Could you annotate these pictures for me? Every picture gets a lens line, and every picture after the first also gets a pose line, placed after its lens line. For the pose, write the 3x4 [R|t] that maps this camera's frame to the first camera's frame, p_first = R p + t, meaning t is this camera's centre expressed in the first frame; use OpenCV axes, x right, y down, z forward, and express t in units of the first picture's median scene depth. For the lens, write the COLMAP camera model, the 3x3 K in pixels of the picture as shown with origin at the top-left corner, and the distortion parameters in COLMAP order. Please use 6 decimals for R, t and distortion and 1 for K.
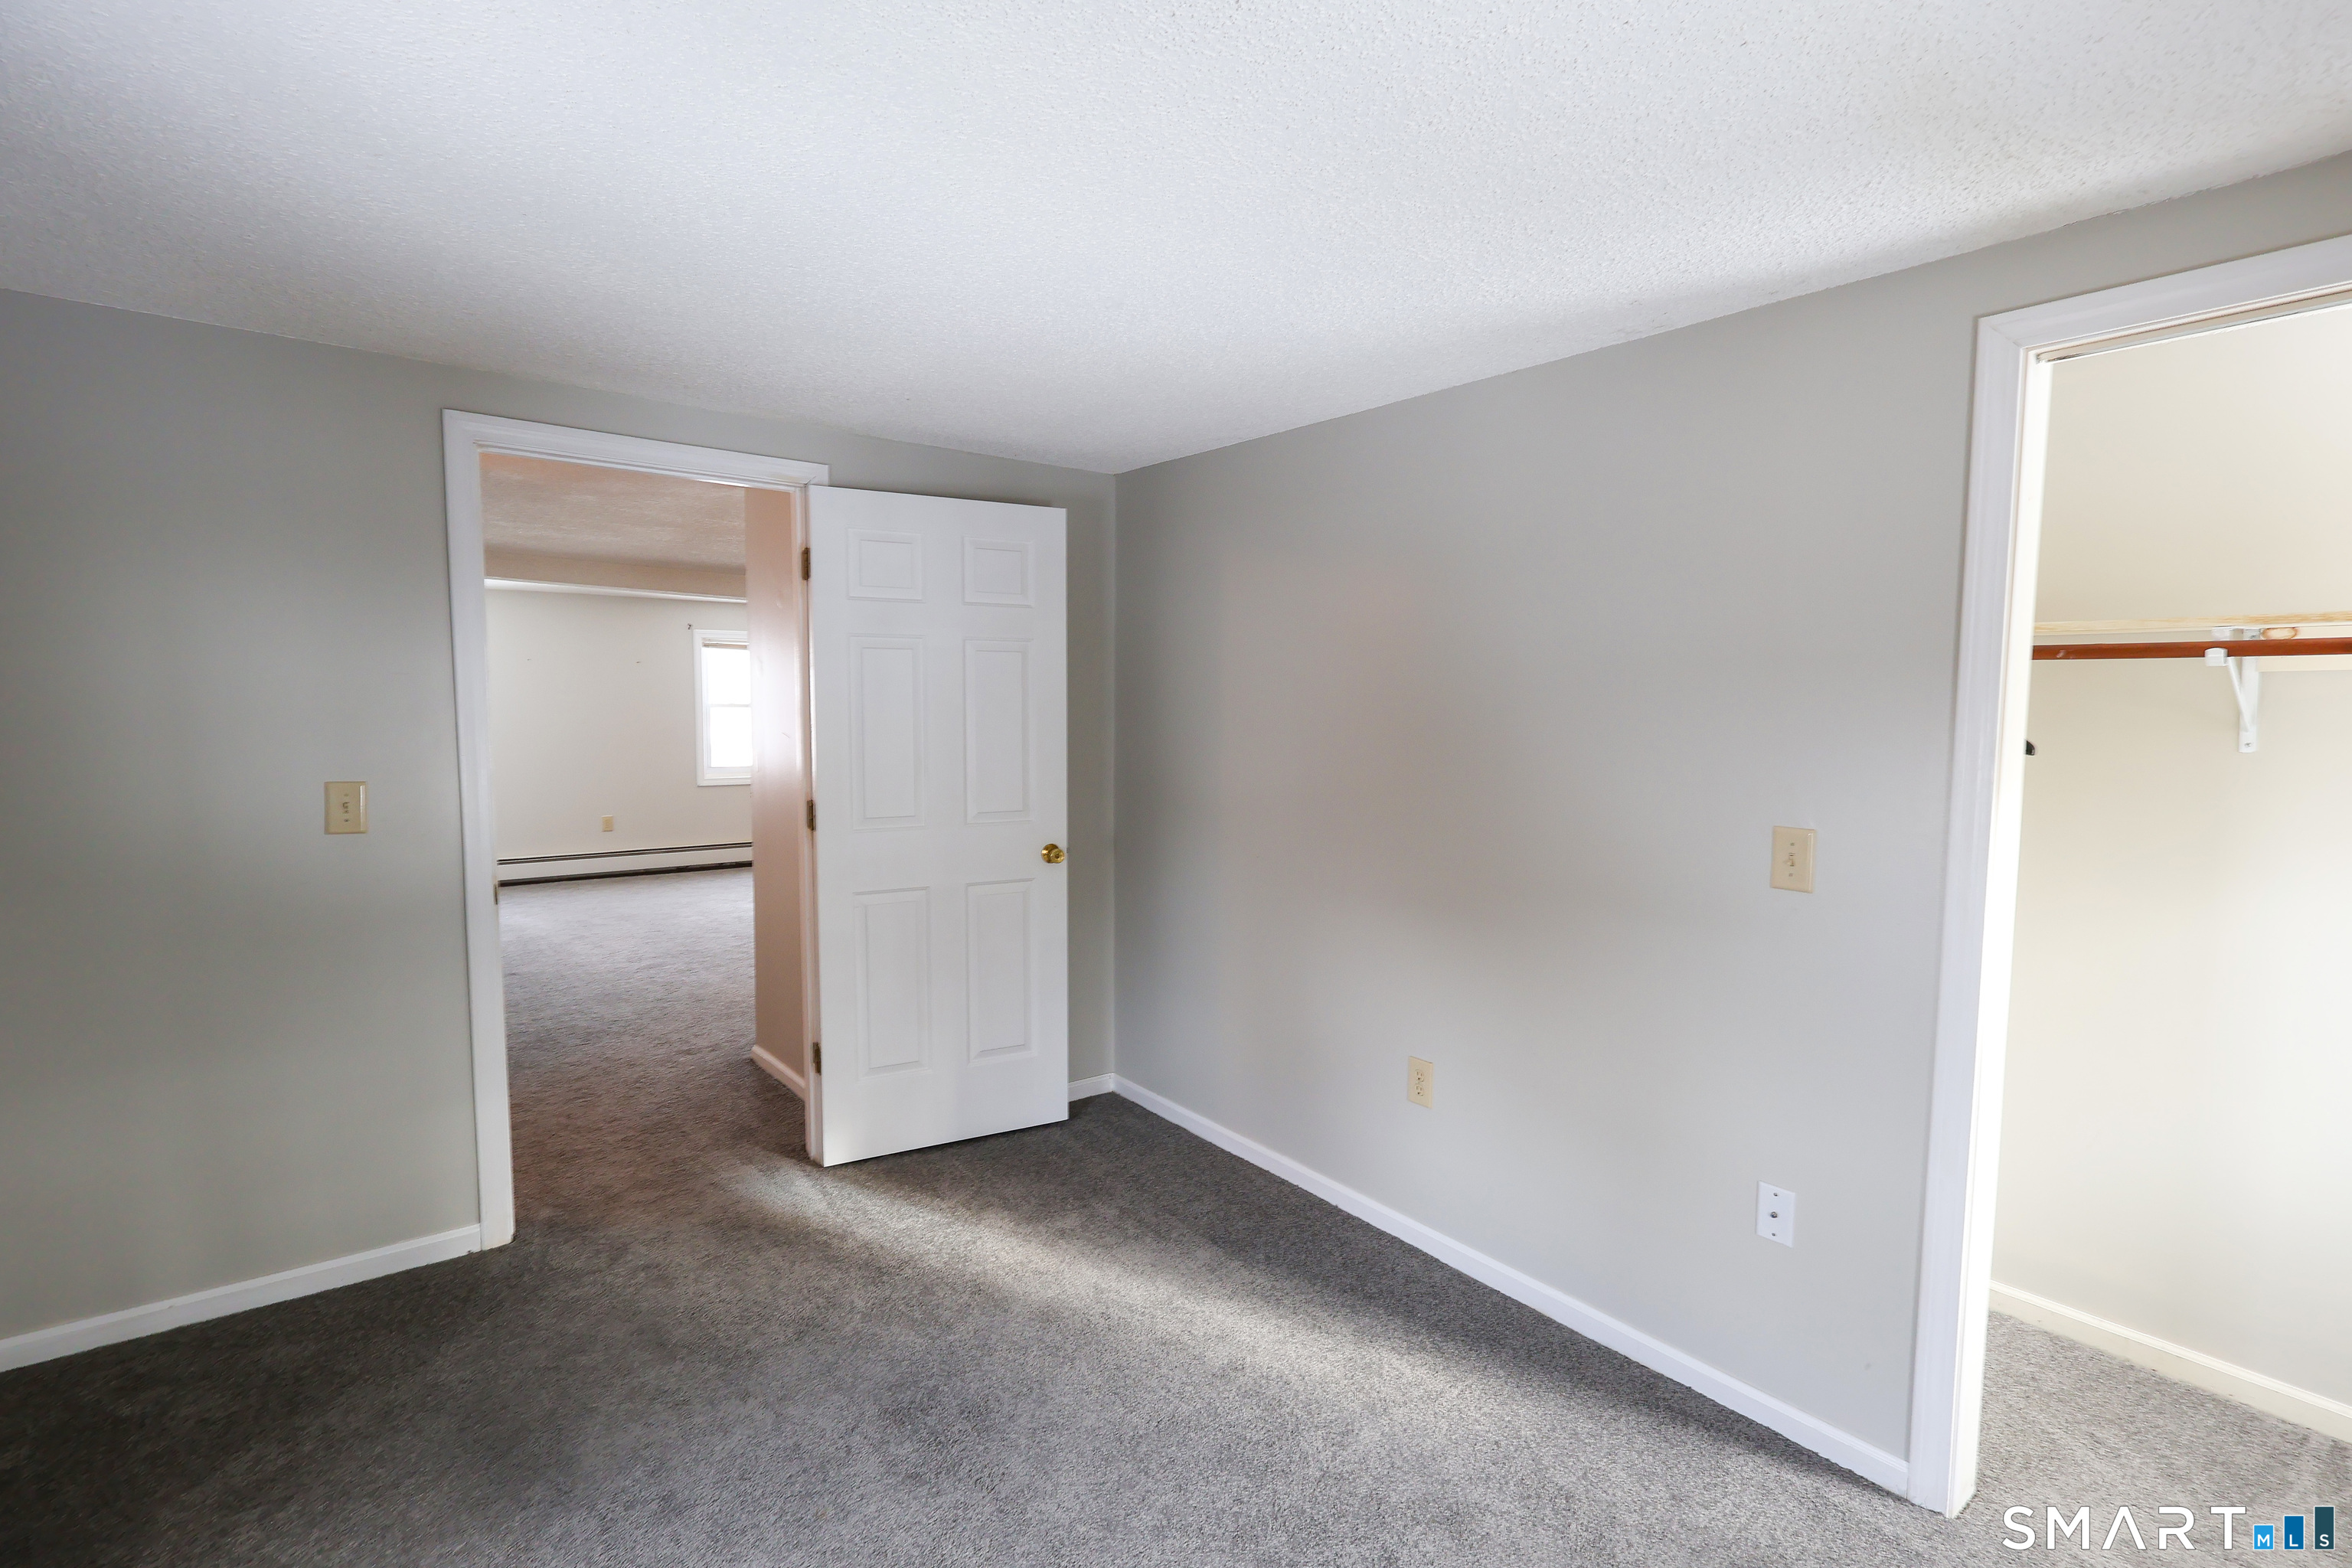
lens RADIAL K [[1097.8, 0, 1183.2], [0, 1097.8, 786.3], [0, 0, 1]] dist [-0.000355, -0.000141]
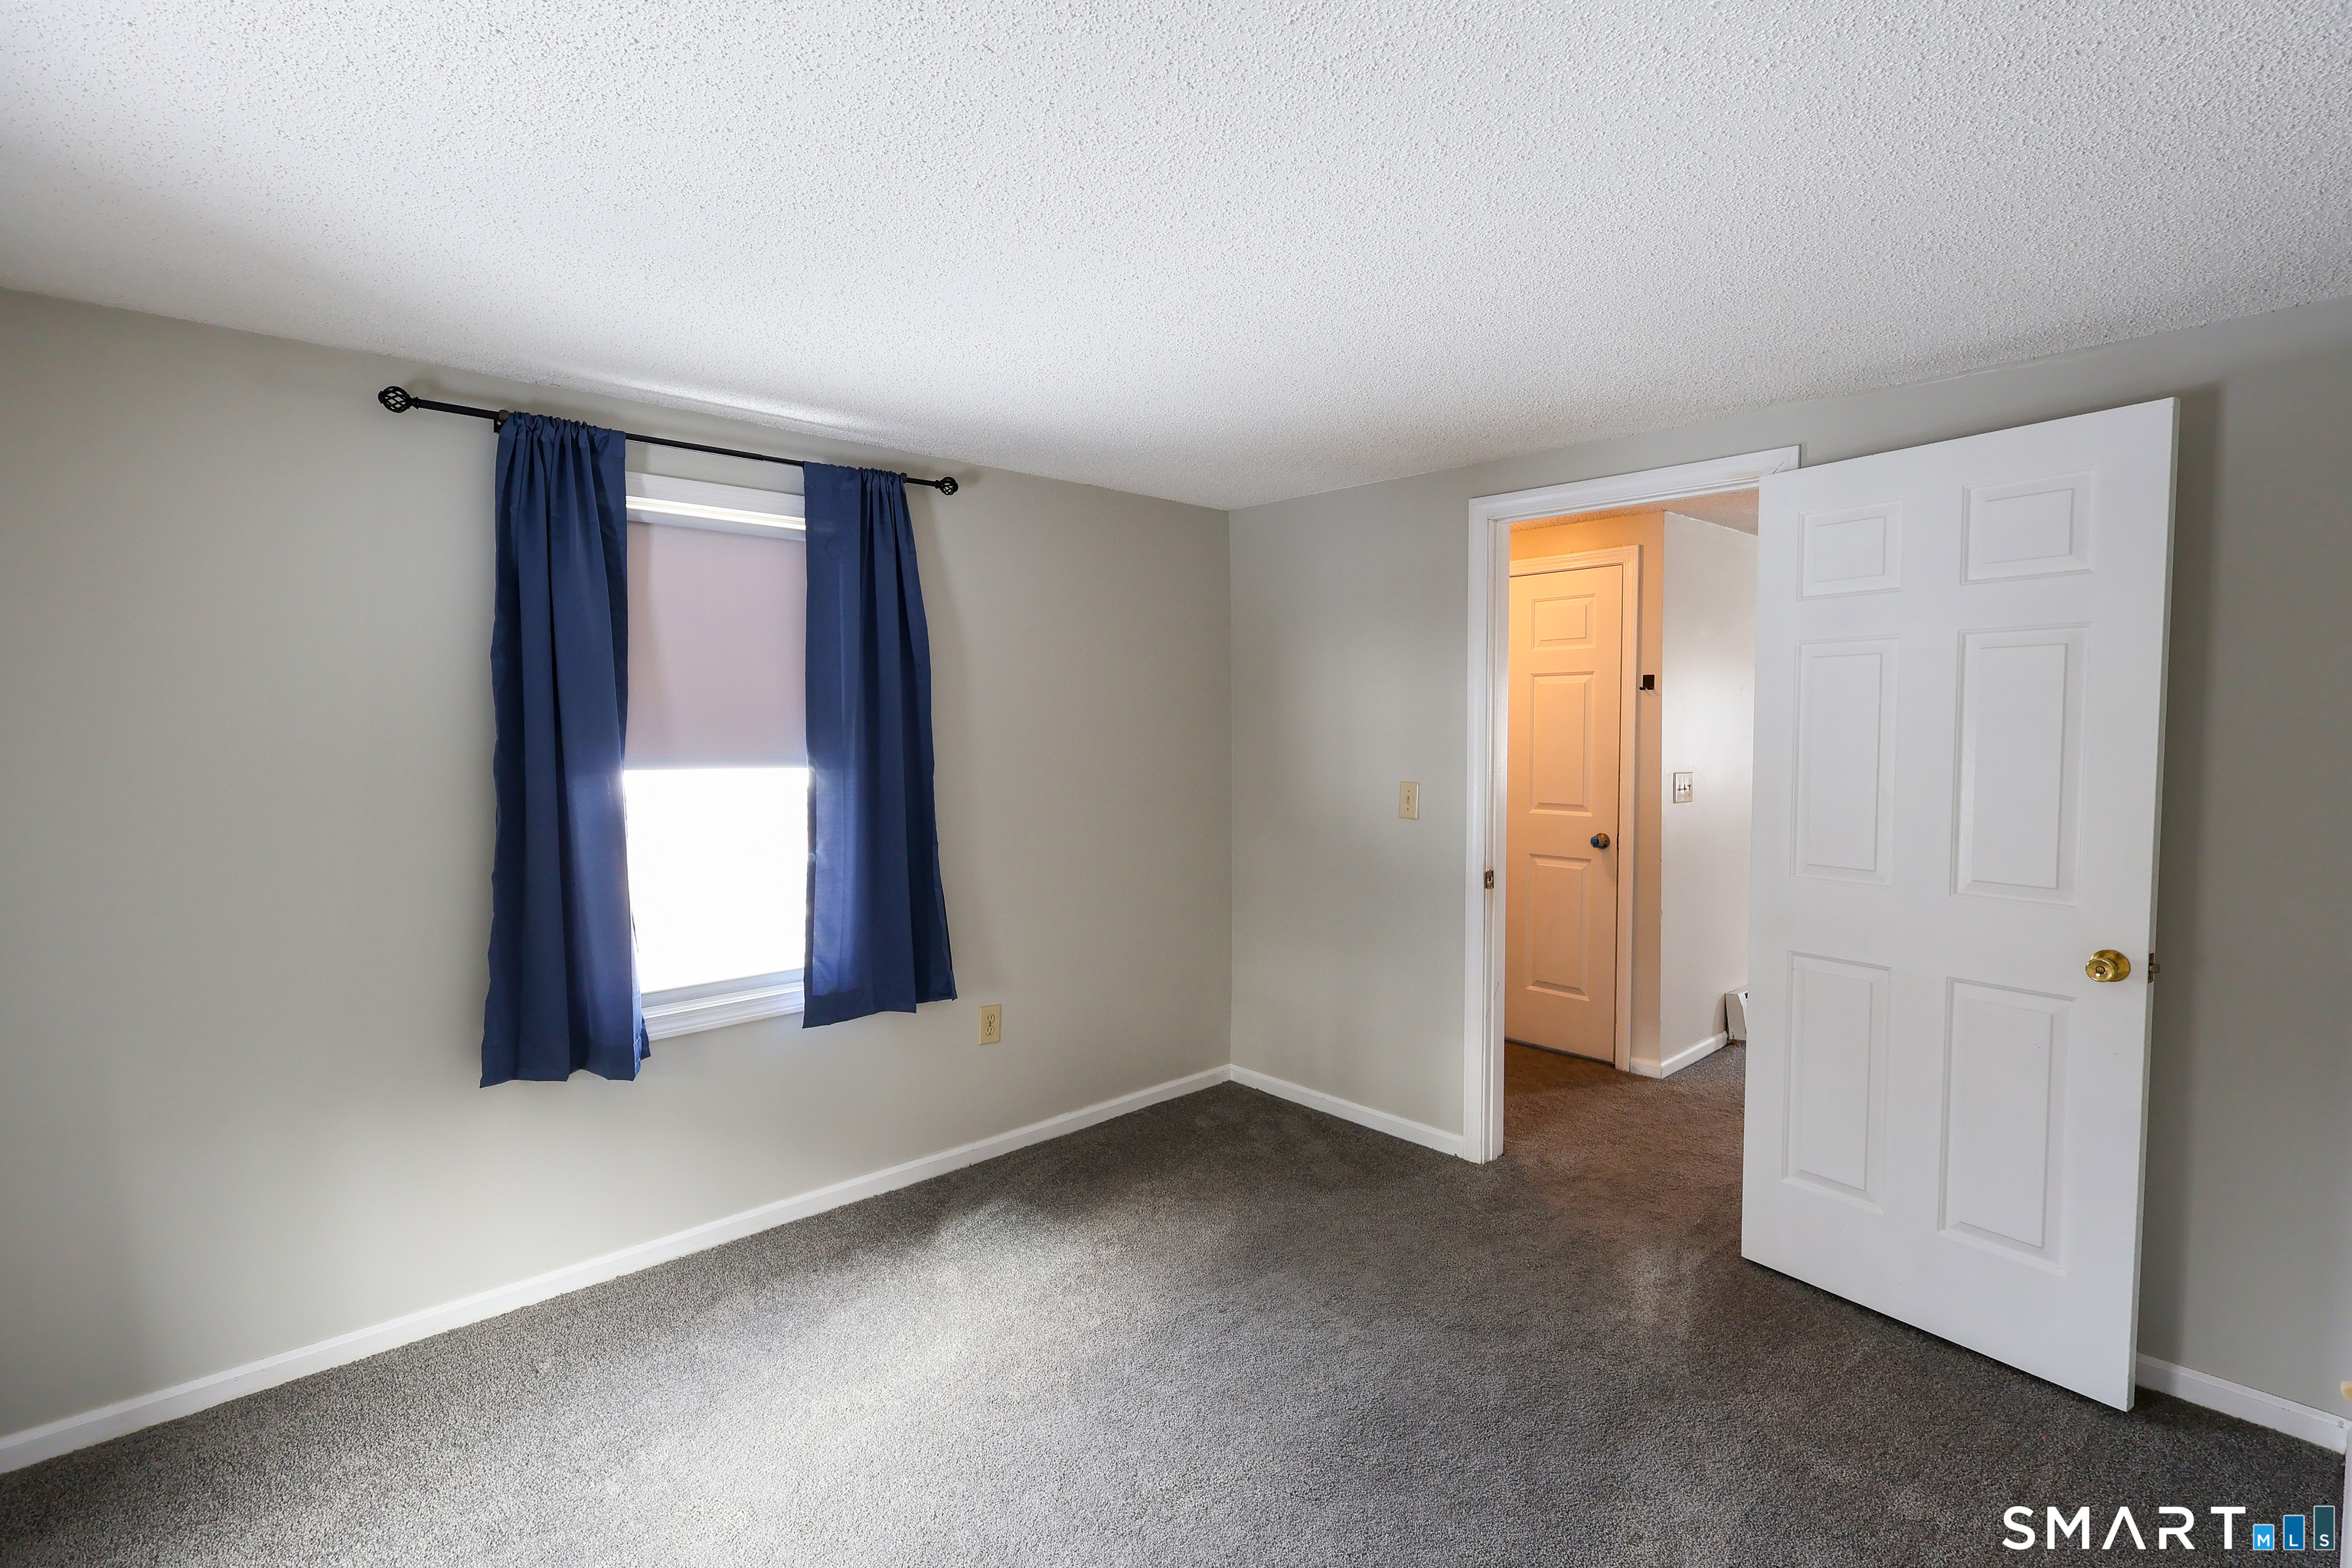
lens RADIAL K [[1097.8, 0, 1183.2], [0, 1097.8, 786.3], [0, 0, 1]] dist [-0.000355, -0.000141]
pose [[0.088812, 0.056012, -0.994472, 0.485119], [-0.064199, 0.996663, 0.050402, -0.040807], [0.993977, 0.059368, 0.092112, 0.461816]]
